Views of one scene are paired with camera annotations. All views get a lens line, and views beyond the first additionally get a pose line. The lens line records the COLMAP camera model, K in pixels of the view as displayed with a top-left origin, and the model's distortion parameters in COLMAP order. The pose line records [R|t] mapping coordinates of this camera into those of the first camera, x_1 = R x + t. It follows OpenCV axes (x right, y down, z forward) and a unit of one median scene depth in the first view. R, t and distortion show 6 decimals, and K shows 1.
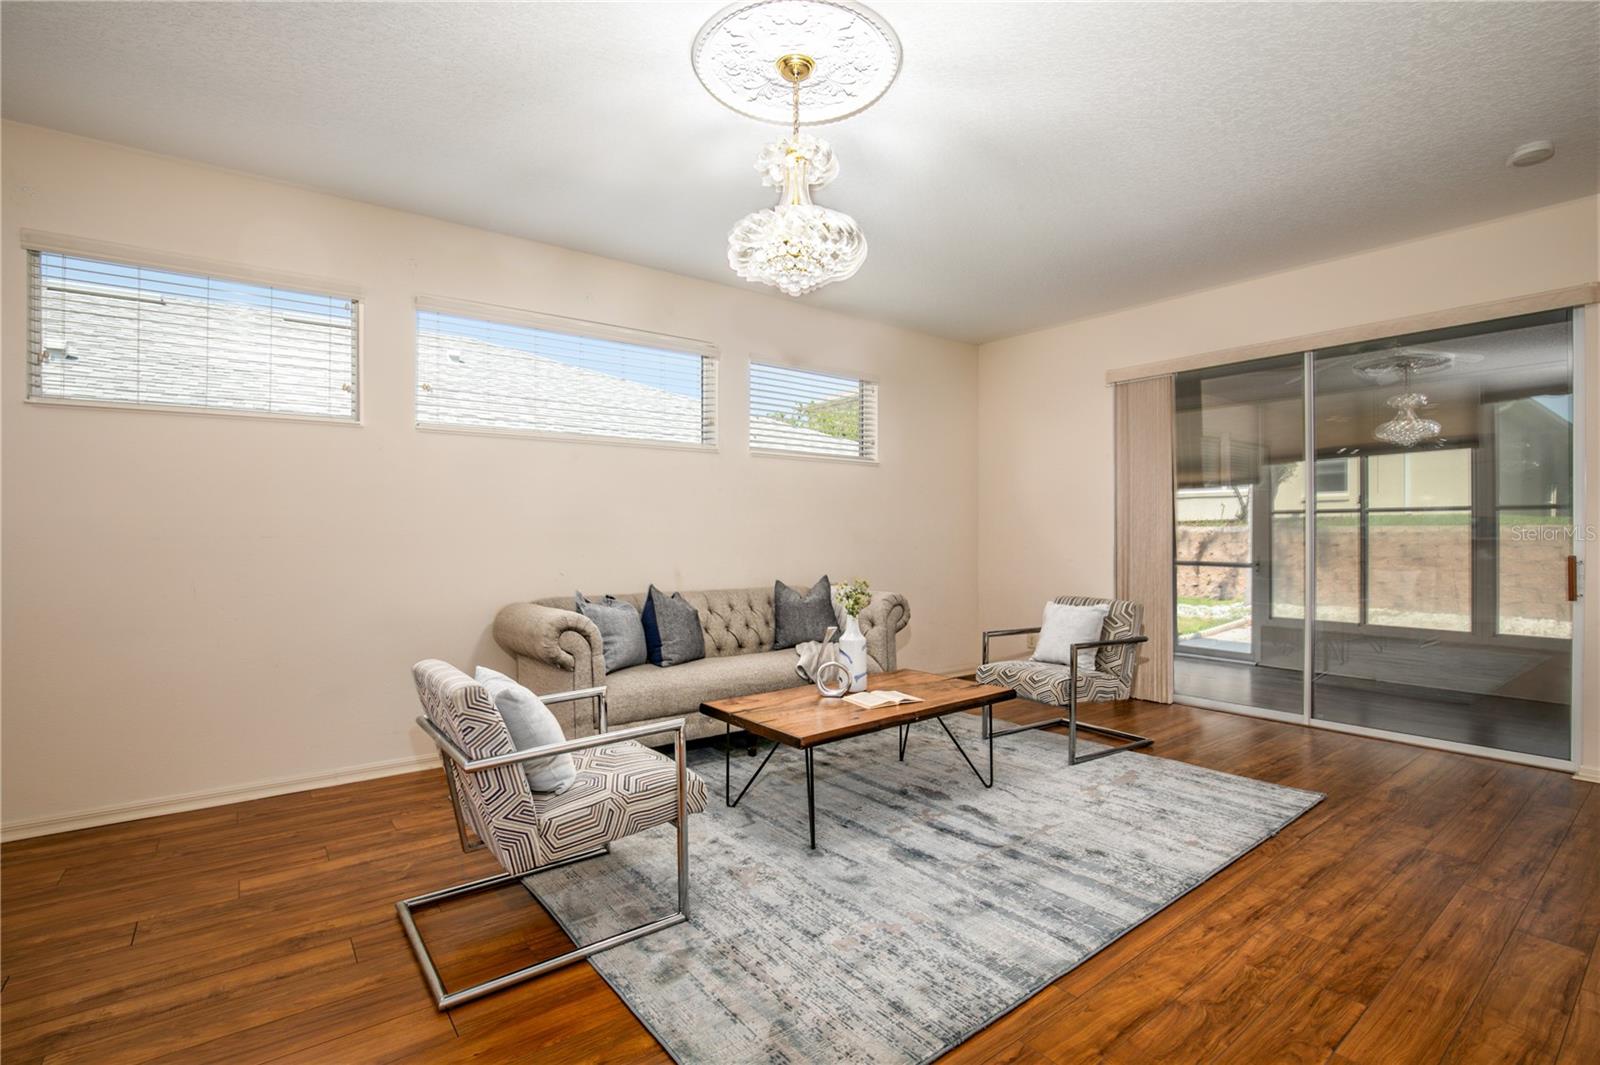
lens RADIAL K [[711.2, 0, 800.0], [0, 711.2, 532.5], [0, 0, 1]] dist [-0.029104, 0.014277]
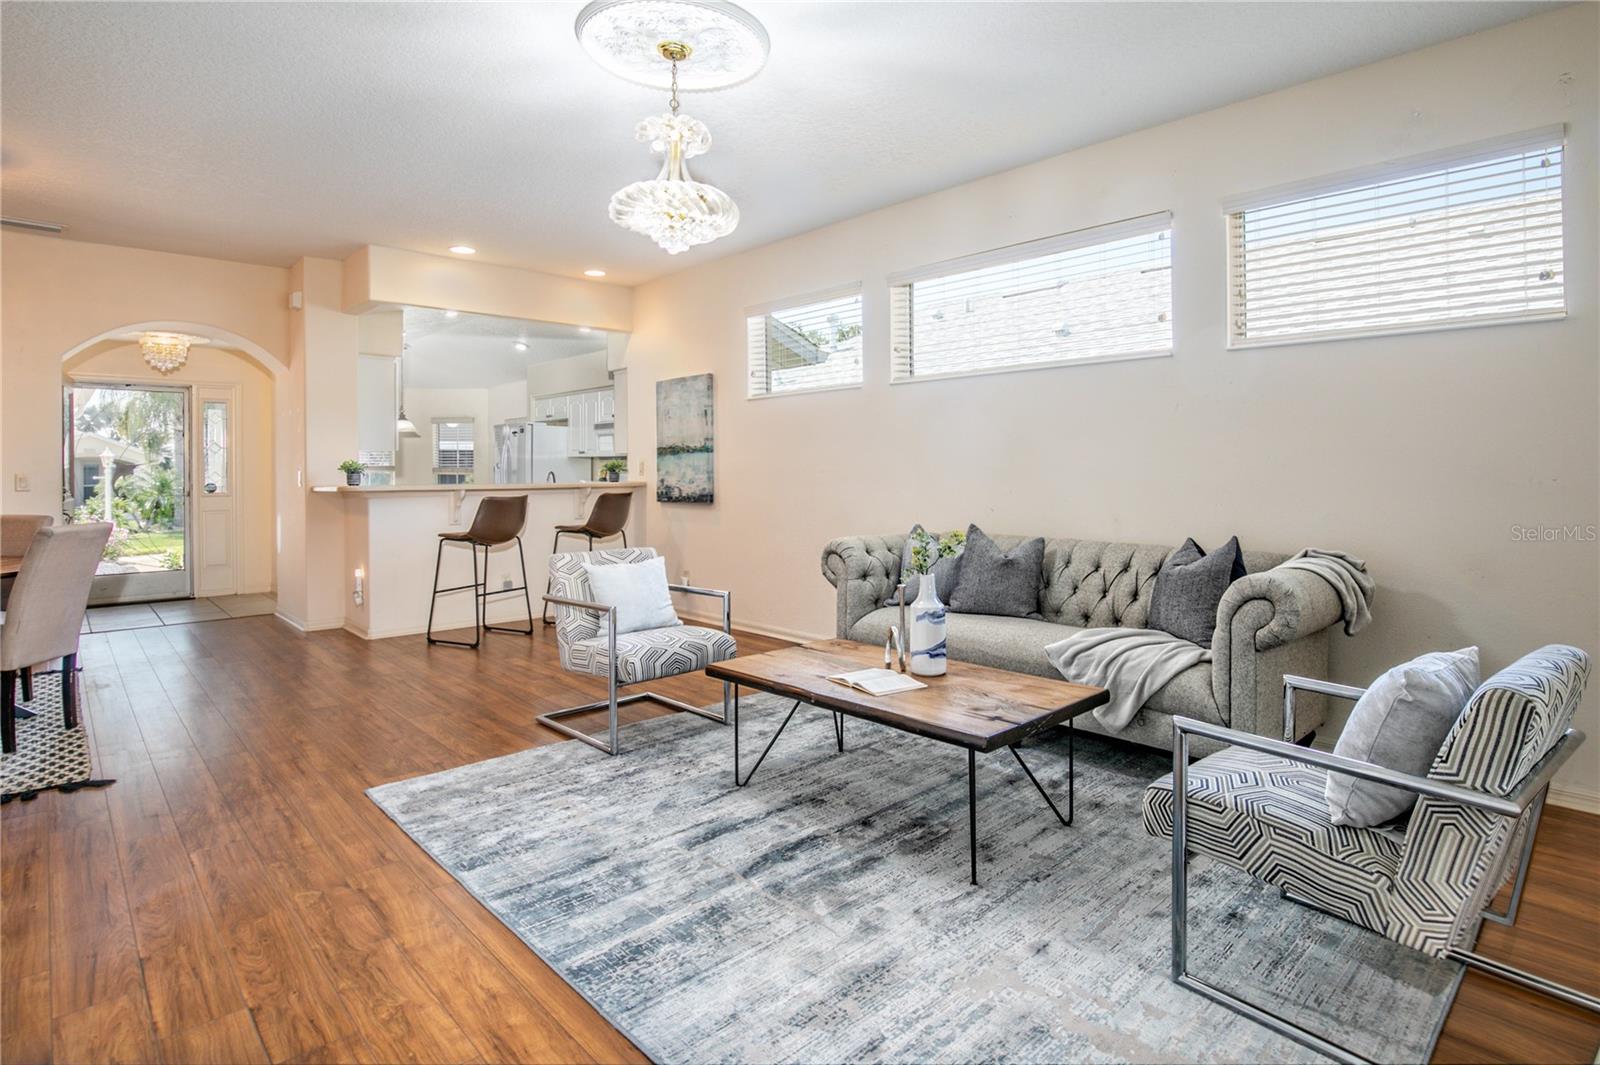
lens RADIAL K [[794.4, 0, 801.8], [0, 794.4, 469.2], [0, 0, 1]] dist [-0.000317, 0.000175]
pose [[0.127038, -0.005191, -0.991884, 1.045831], [0.005319, 0.999975, -0.004552, 0.007570], [0.991884, -0.004698, 0.127063, 0.871645]]
